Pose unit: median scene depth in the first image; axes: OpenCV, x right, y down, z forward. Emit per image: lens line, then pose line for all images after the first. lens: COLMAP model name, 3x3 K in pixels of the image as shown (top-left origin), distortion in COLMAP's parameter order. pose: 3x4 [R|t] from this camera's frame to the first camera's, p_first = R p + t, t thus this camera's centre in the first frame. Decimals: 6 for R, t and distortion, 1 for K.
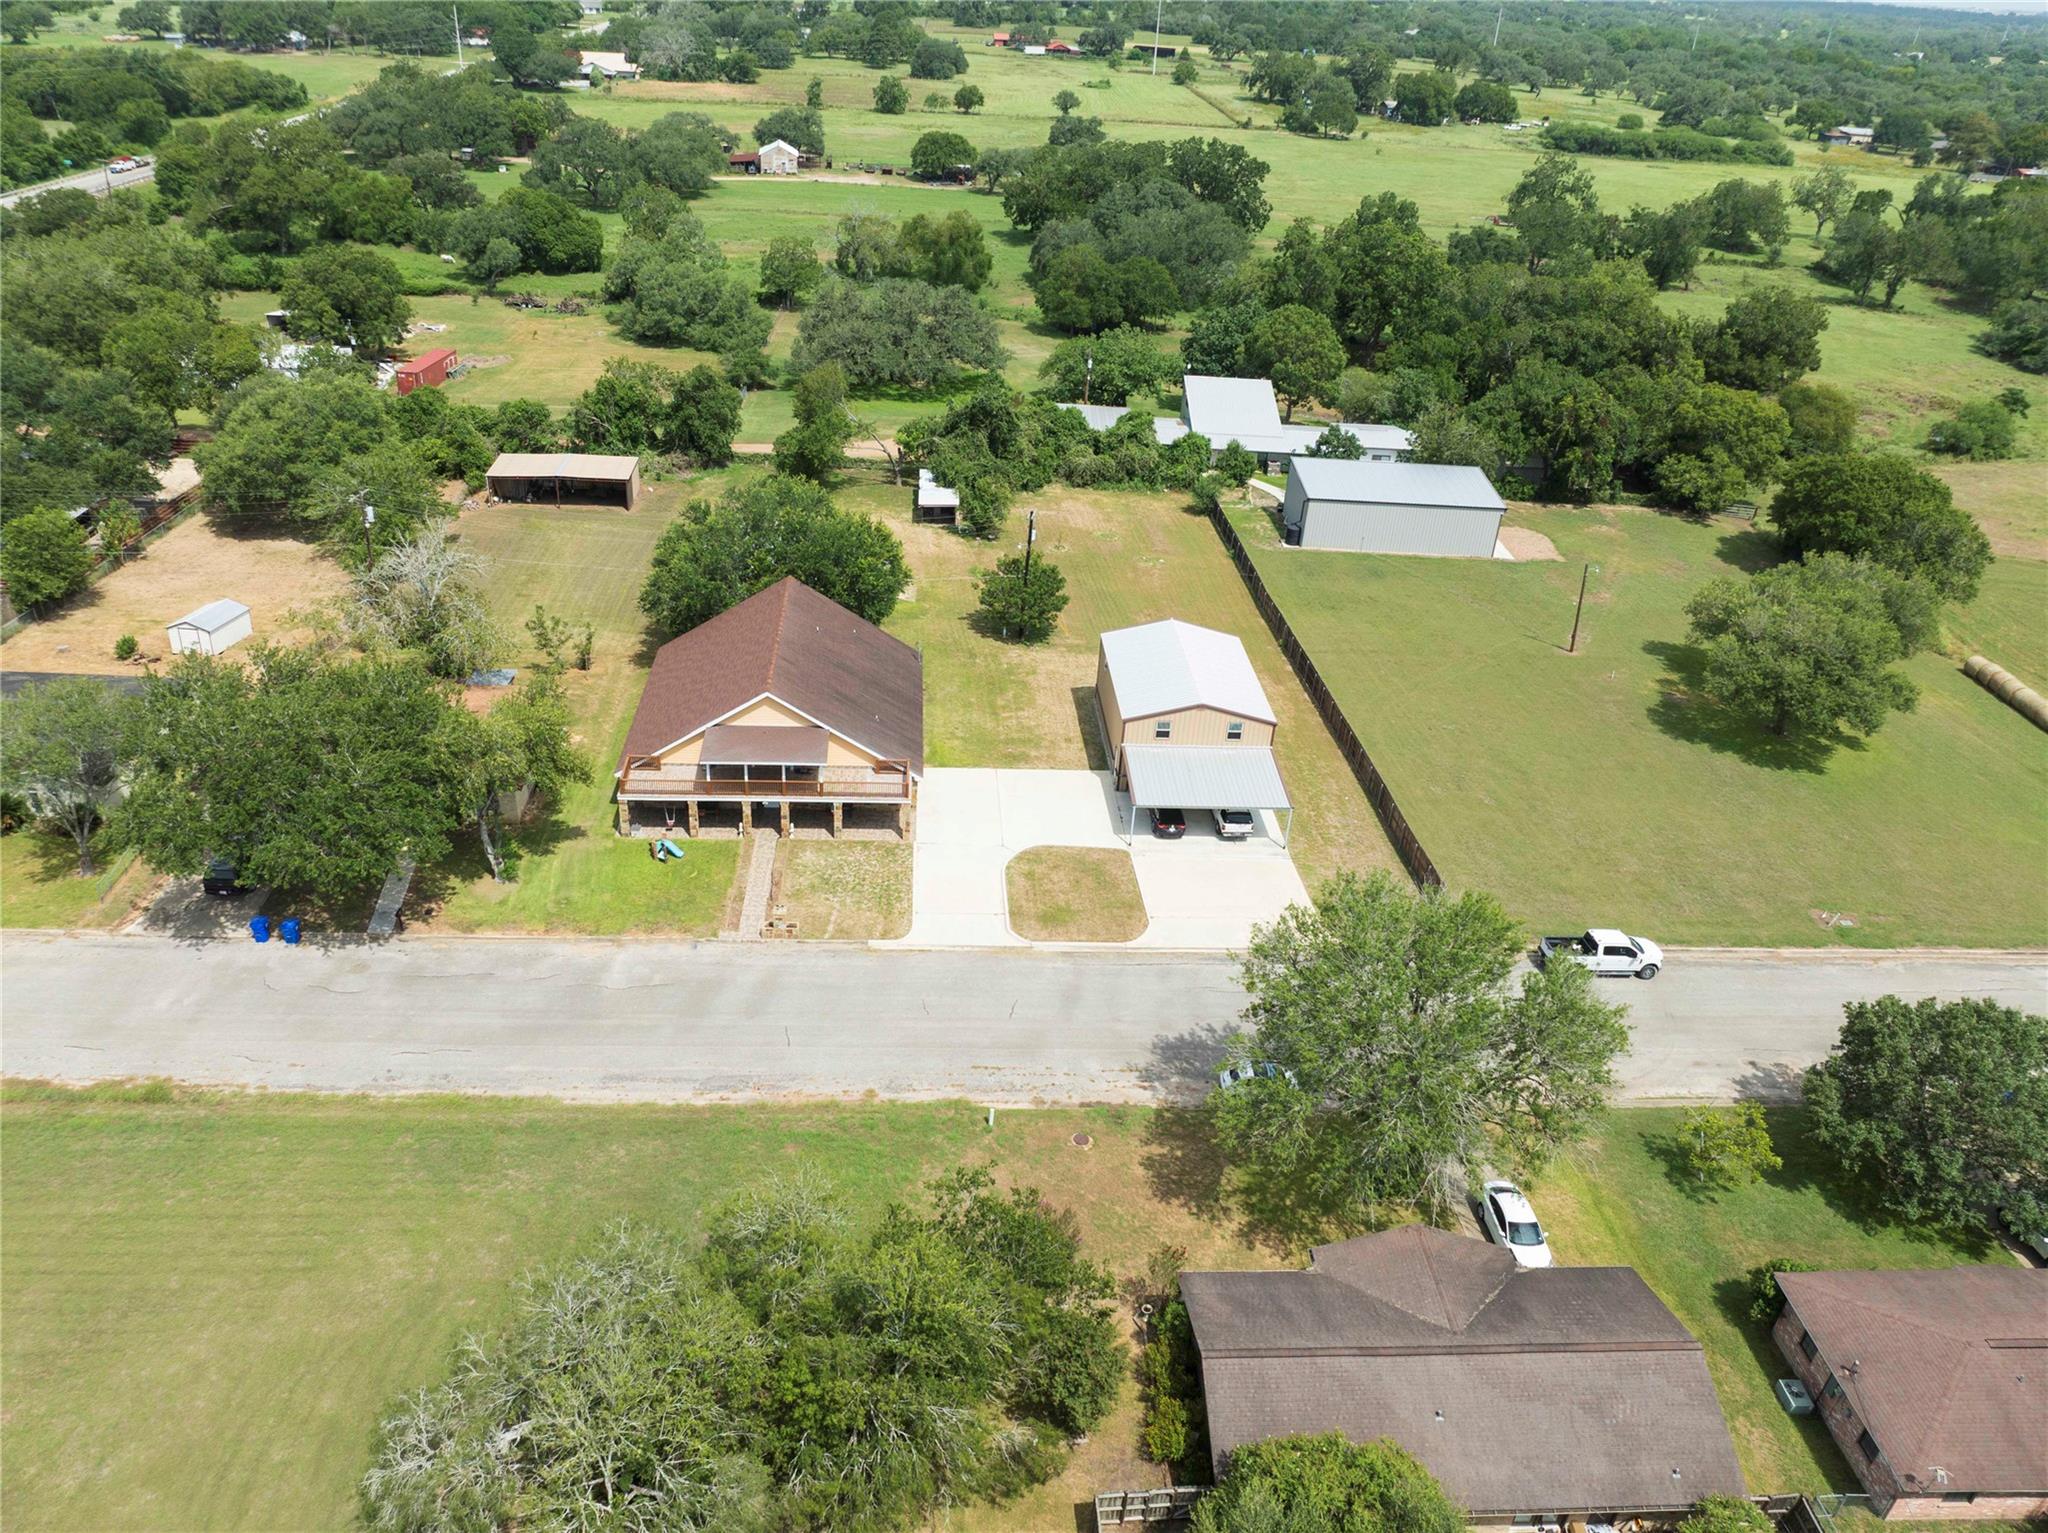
lens RADIAL K [[1433.3, 0, 1024.0], [0, 1433.3, 766.5], [0, 0, 1]] dist [-0.000659, -0.076090]
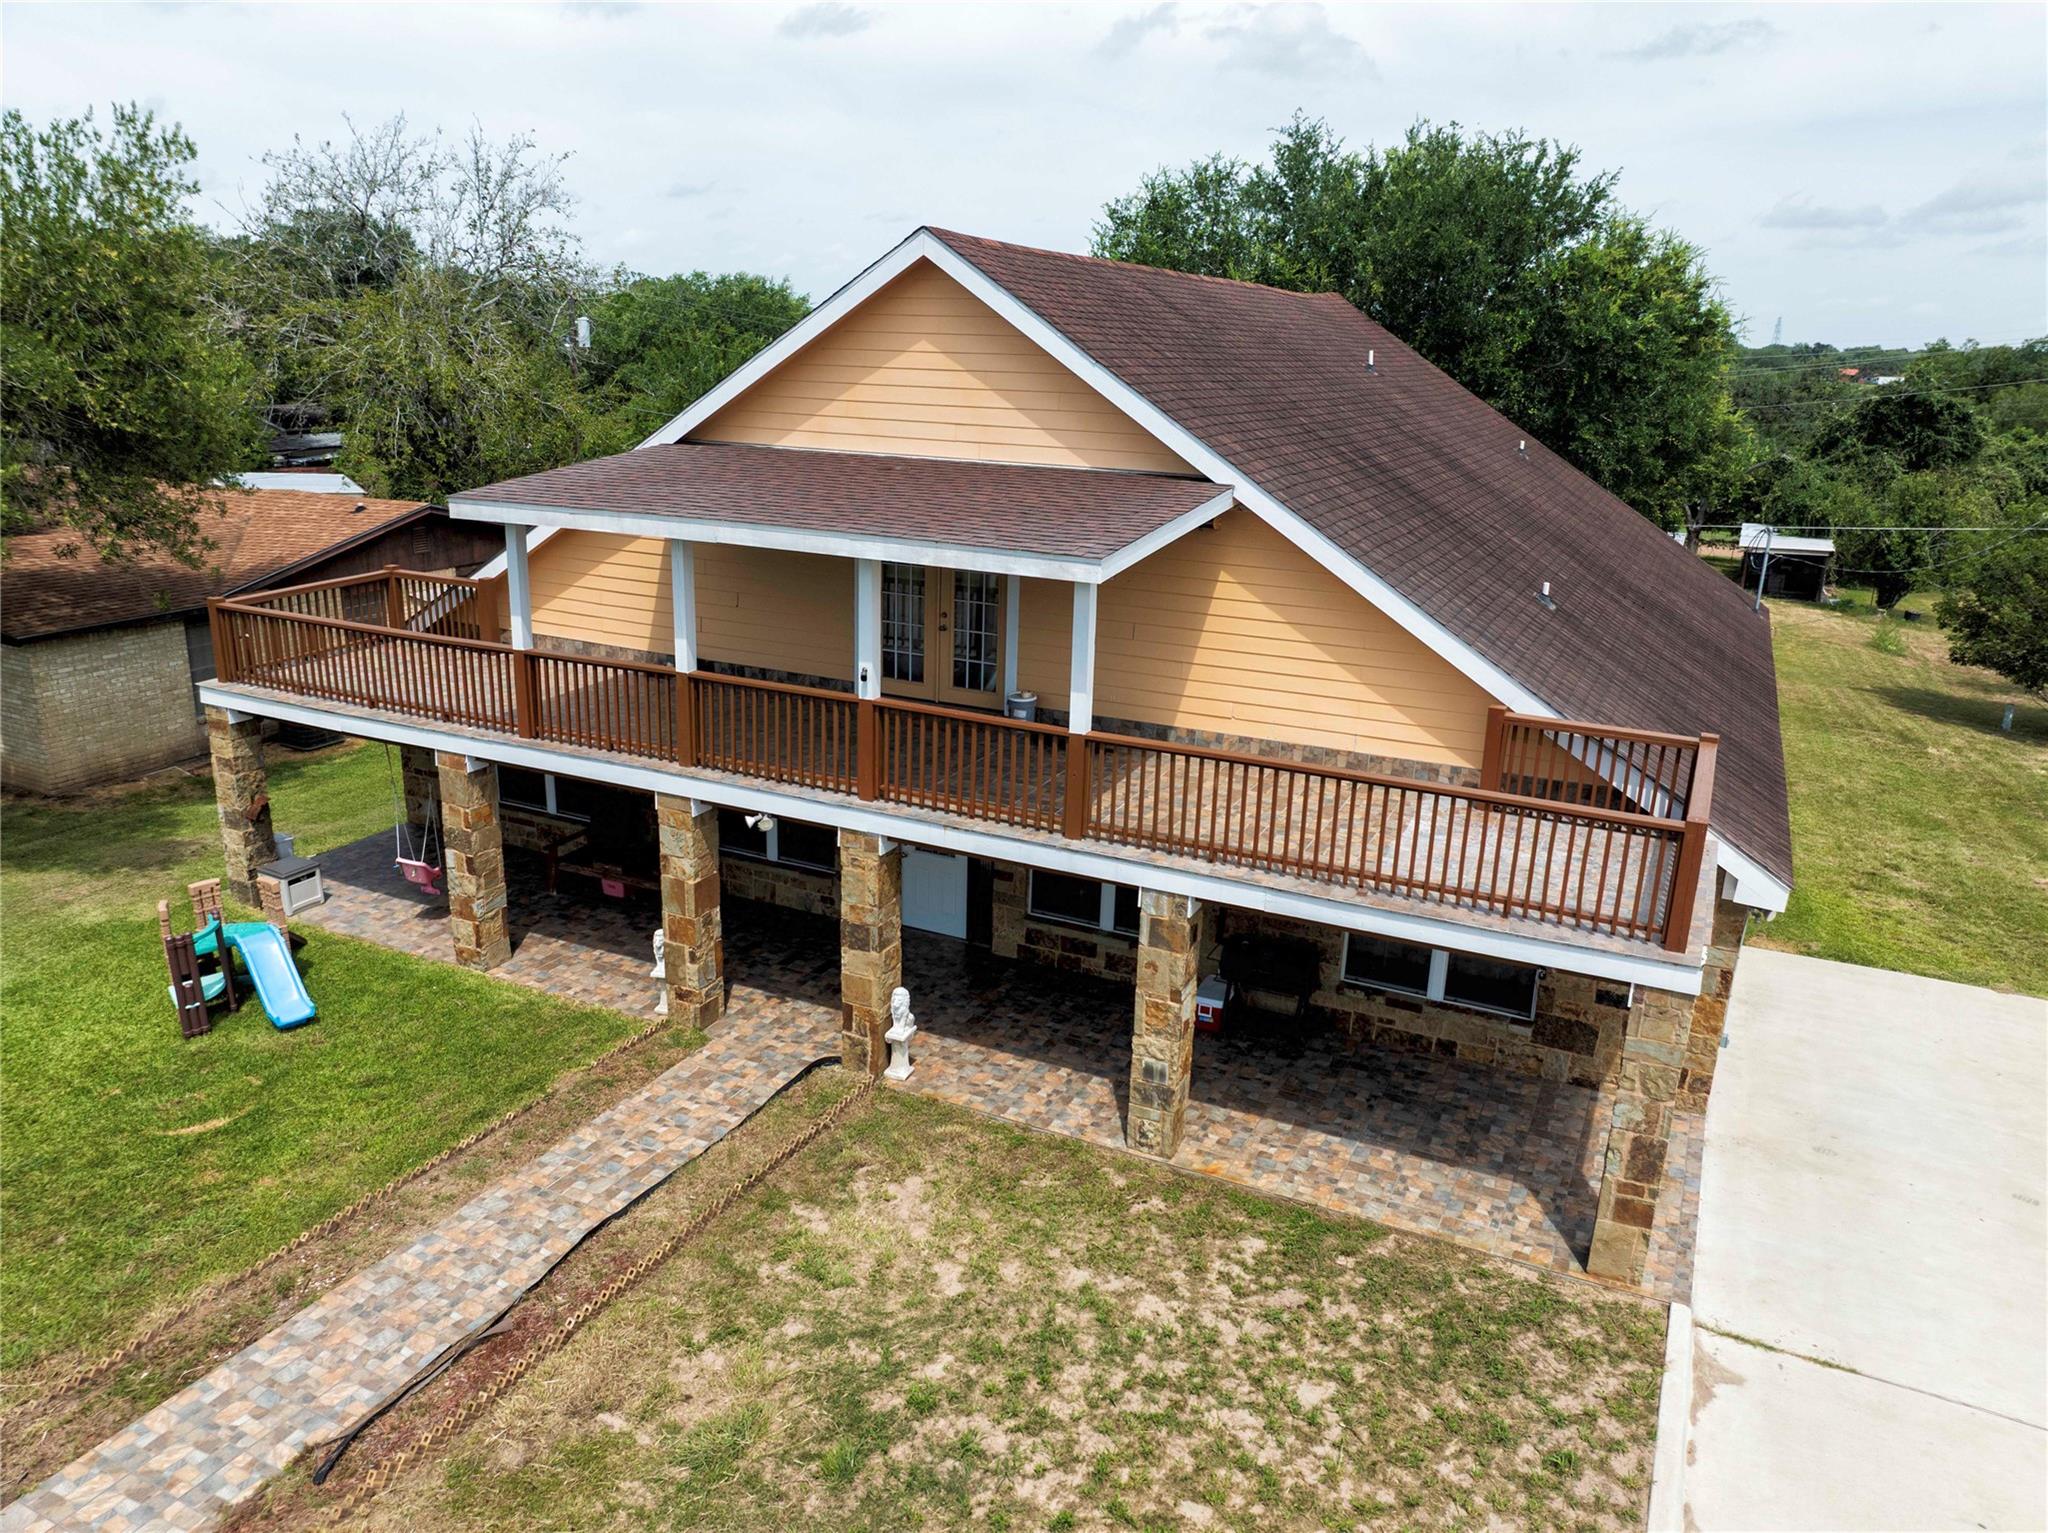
lens RADIAL K [[1429.5, 0, 1024.0], [0, 1429.5, 766.5], [0, 0, 1]] dist [-0.044825, 0.020836]
pose [[0.866784, 0.105271, -0.487446, -0.042789], [-0.225863, 0.954334, -0.195531, 0.026383], [0.444602, 0.279580, 0.850978, 0.514228]]
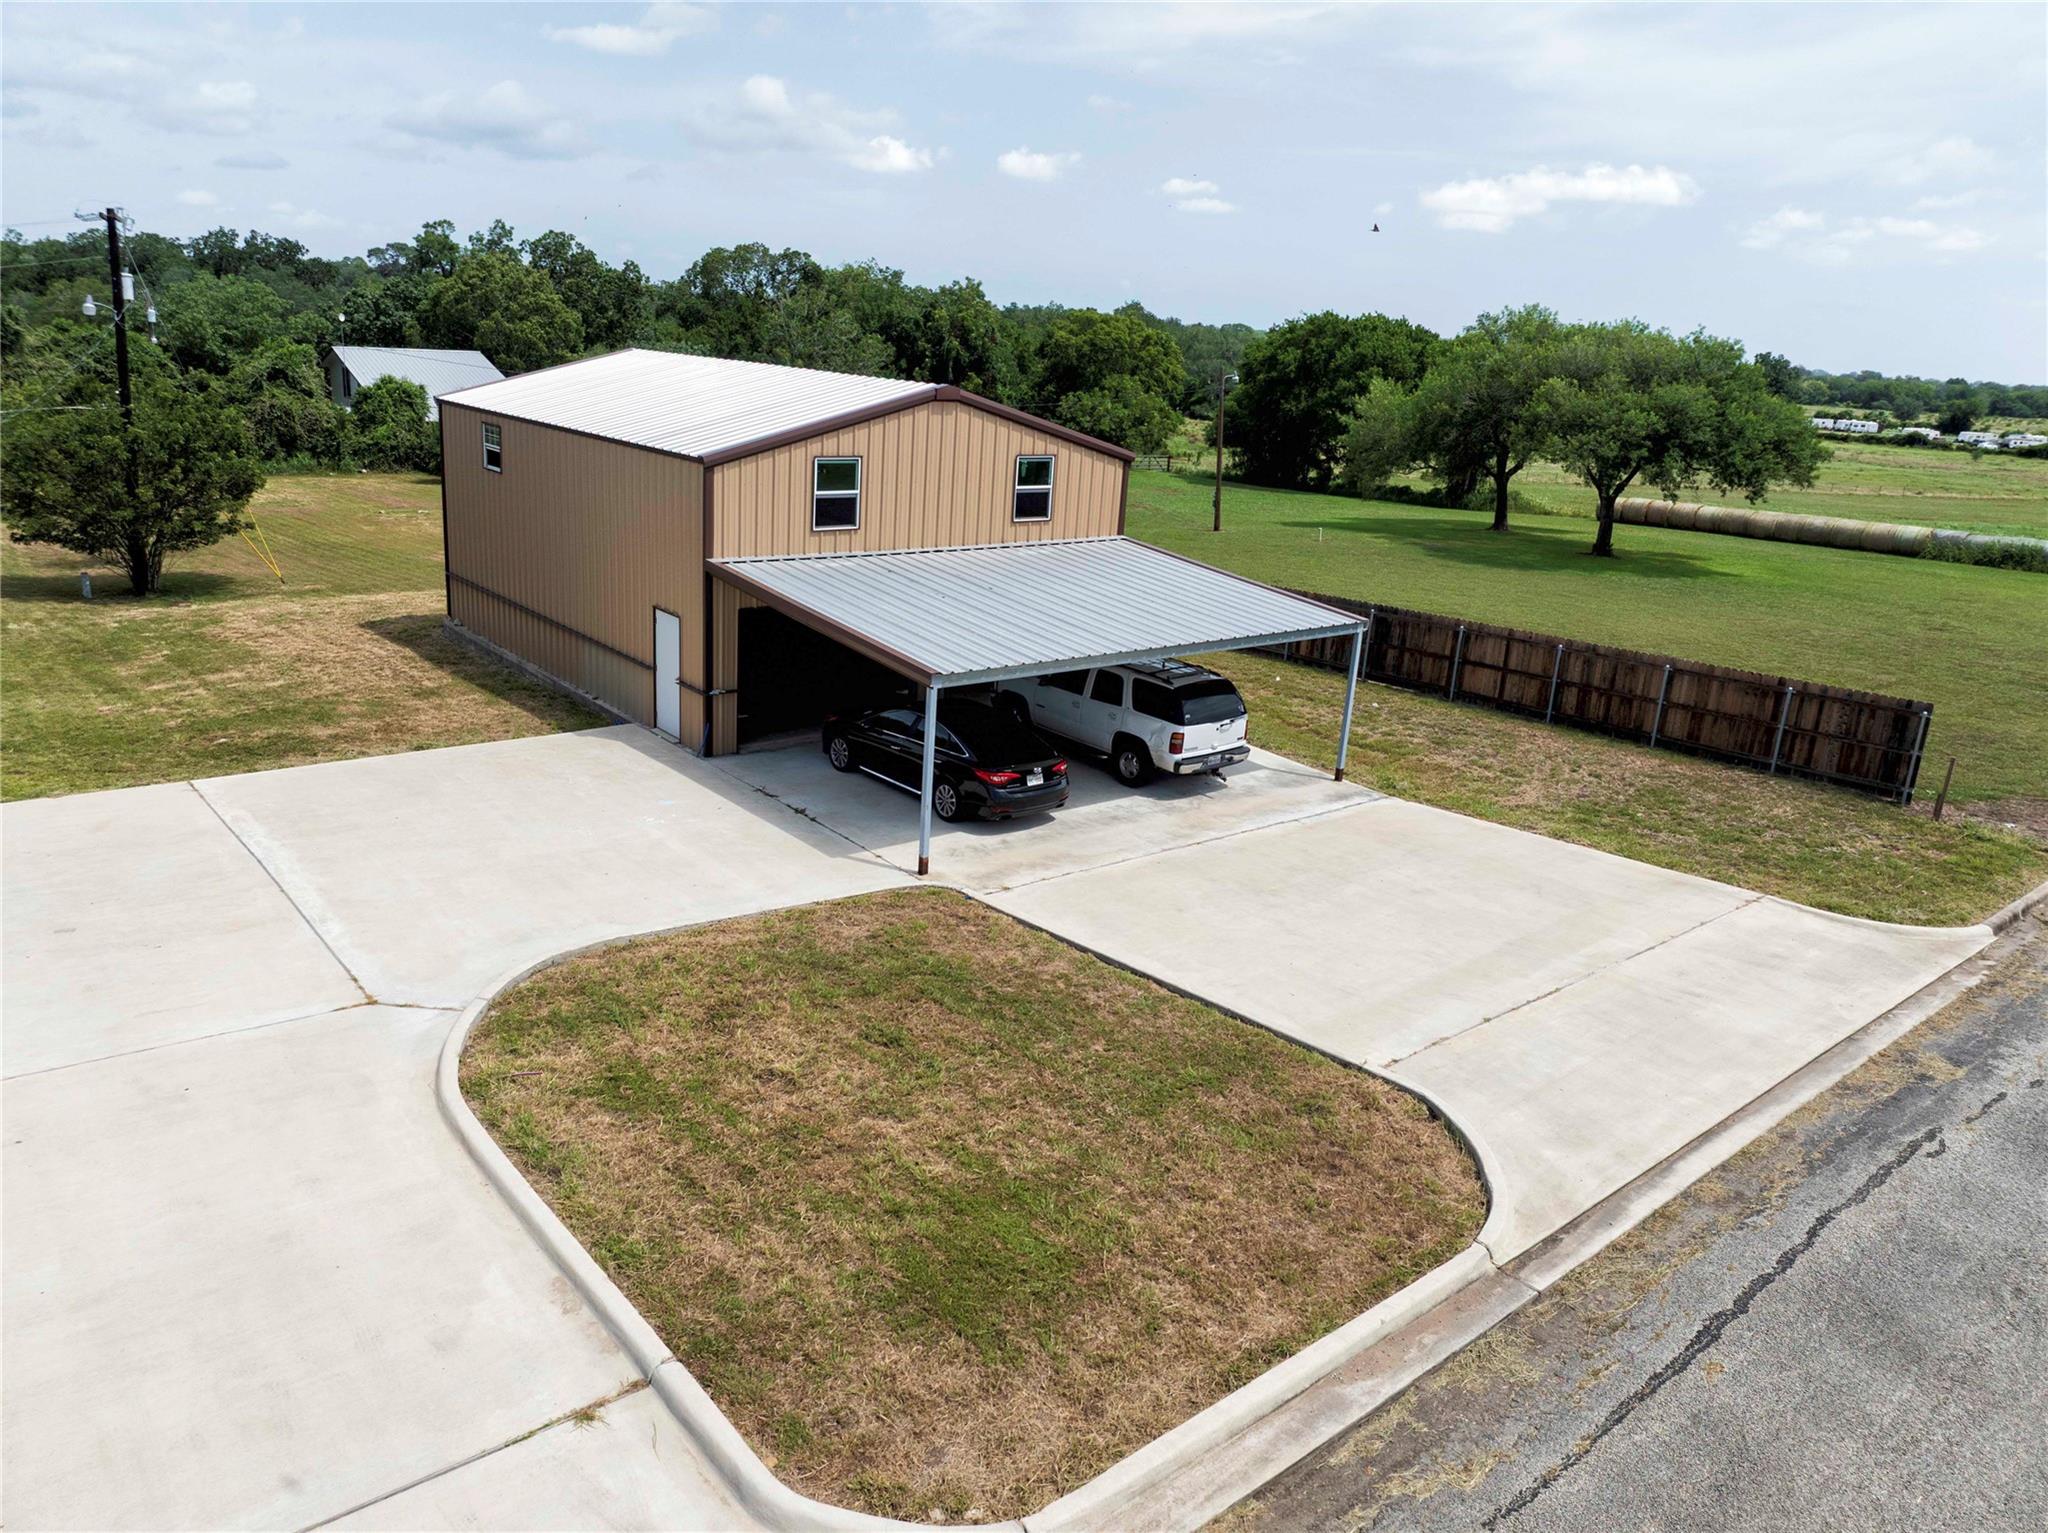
lens RADIAL K [[1429.5, 0, 1024.0], [0, 1429.5, 766.5], [0, 0, 1]] dist [-0.044825, 0.020836]
pose [[0.803062, -0.180194, 0.567997, -0.027566], [0.281220, 0.954965, -0.094644, 0.040717], [-0.525363, 0.235737, 0.817570, 0.491735]]
